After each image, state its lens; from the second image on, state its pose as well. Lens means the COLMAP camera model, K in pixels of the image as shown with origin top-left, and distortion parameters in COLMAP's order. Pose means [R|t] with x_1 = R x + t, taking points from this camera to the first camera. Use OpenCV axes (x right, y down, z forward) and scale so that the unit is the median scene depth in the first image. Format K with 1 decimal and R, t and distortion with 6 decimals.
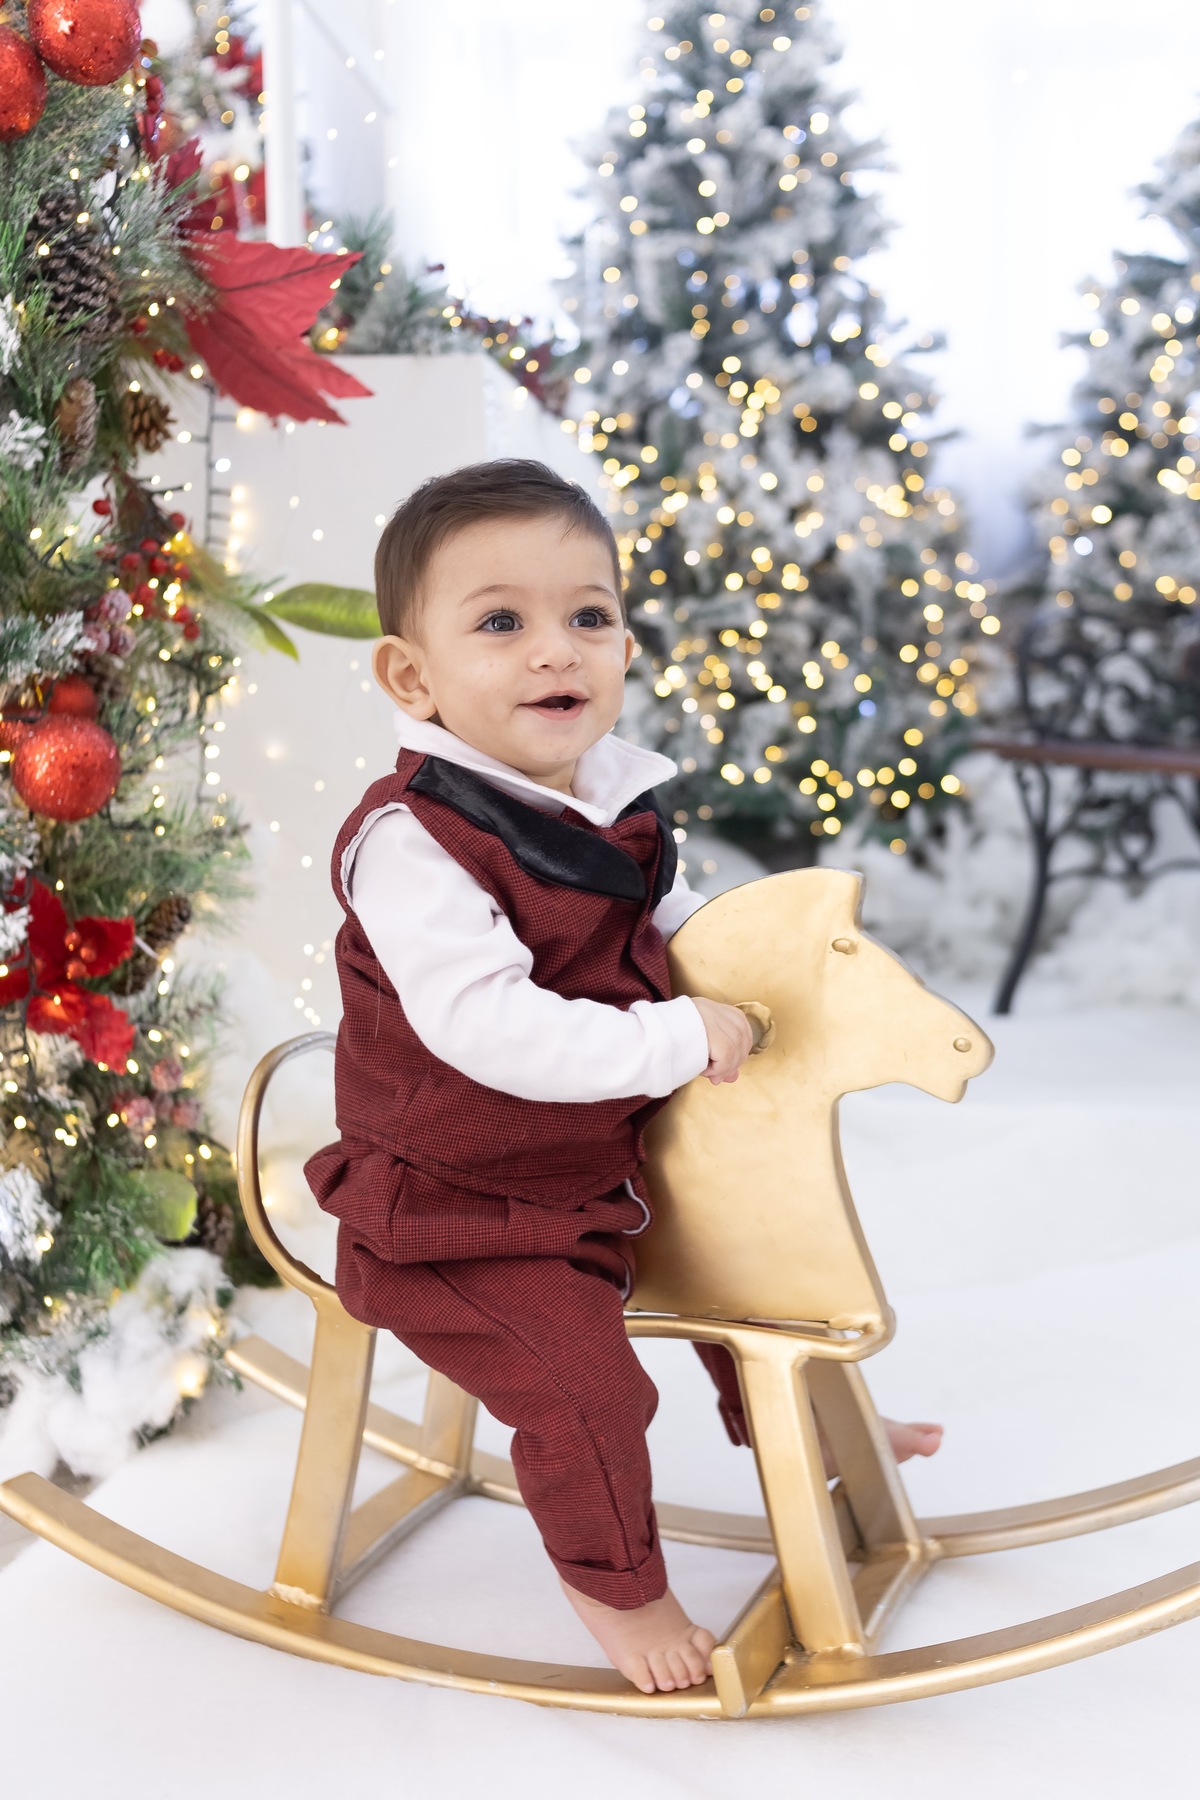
lens RADIAL K [[1944.0, 0, 604.1], [0, 1944.0, 901.3], [0, 0, 1]] dist [-0.000042, 0.015265]
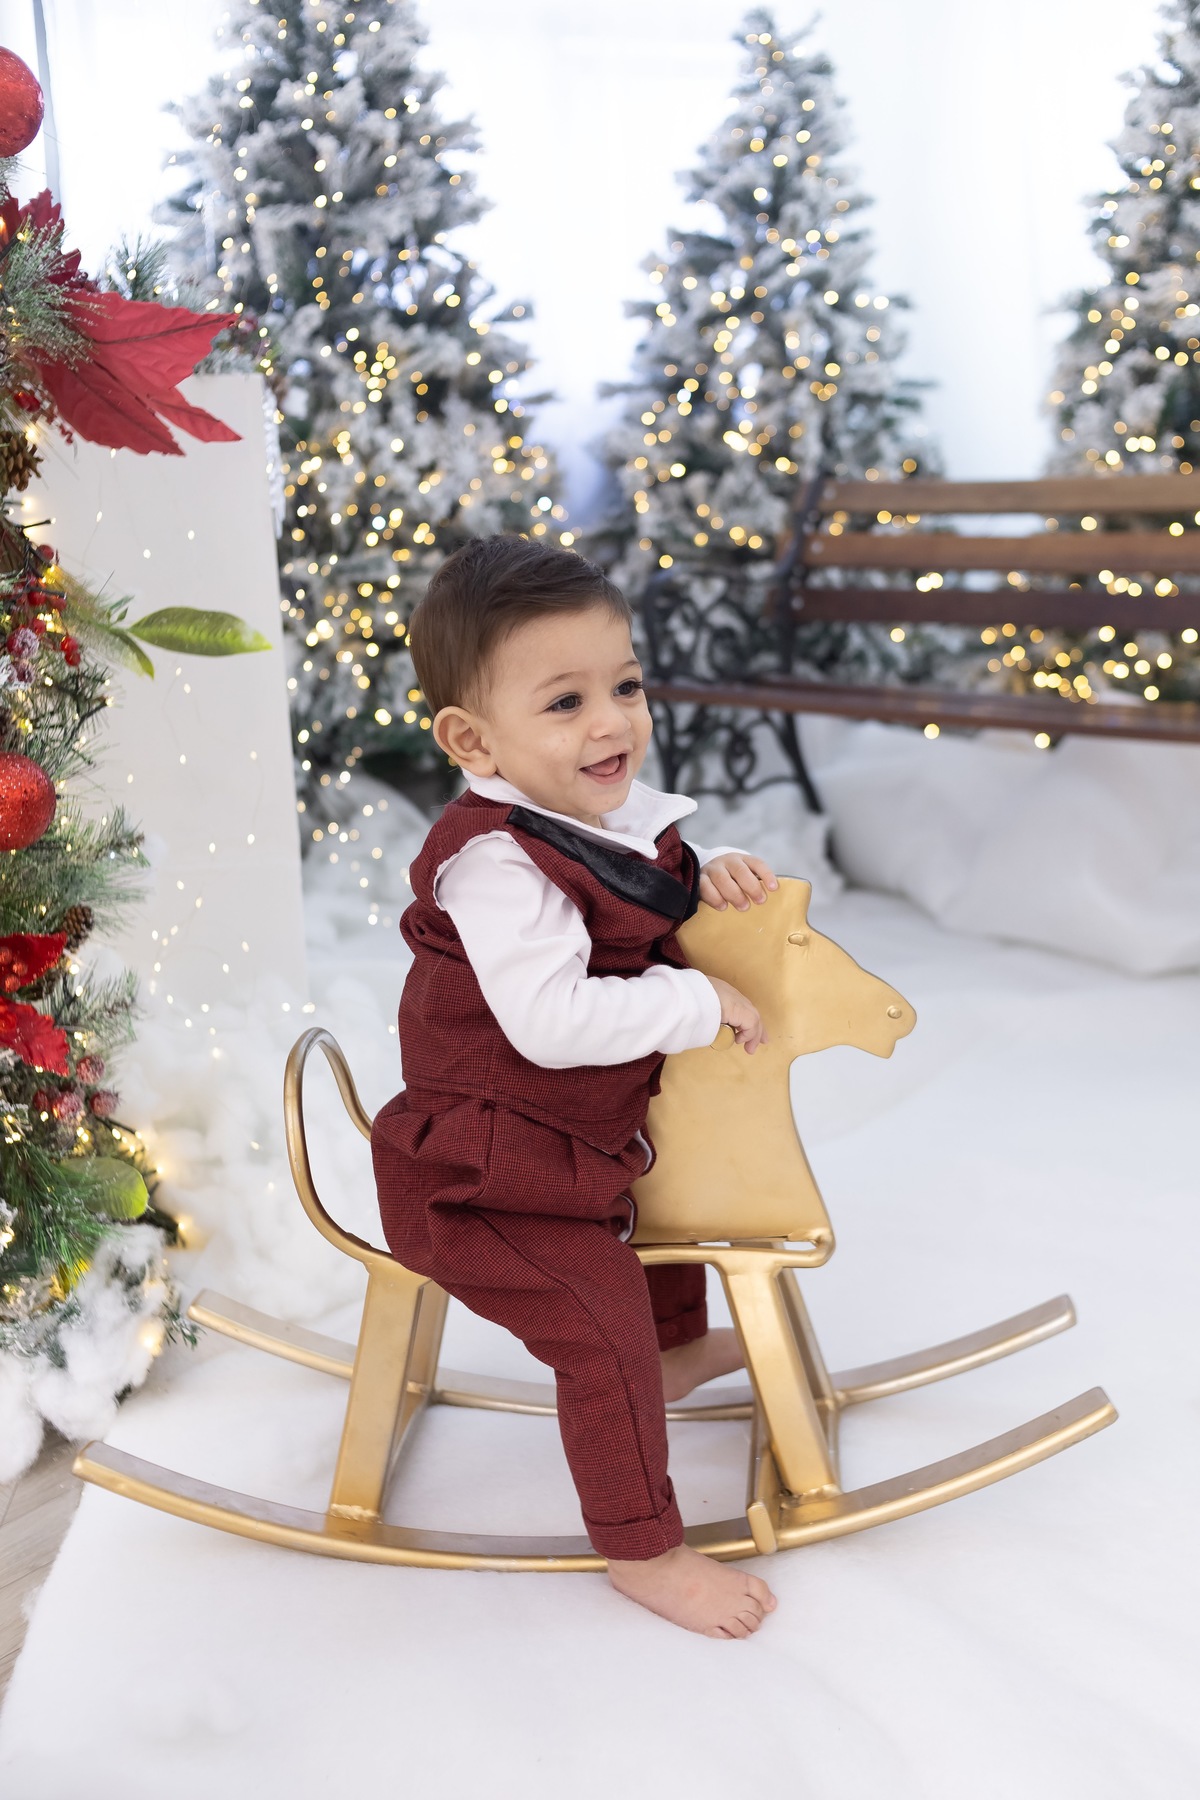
lens RADIAL K [[1837.7, 0, 603.3], [0, 1837.7, 898.1], [0, 0, 1]] dist [0.005185, 0.003175]
pose [[0.957034, -0.070527, 0.281268, -0.223851], [0.051942, 0.995978, 0.073001, -0.064932], [-0.285286, -0.055255, 0.956848, -0.063676]]
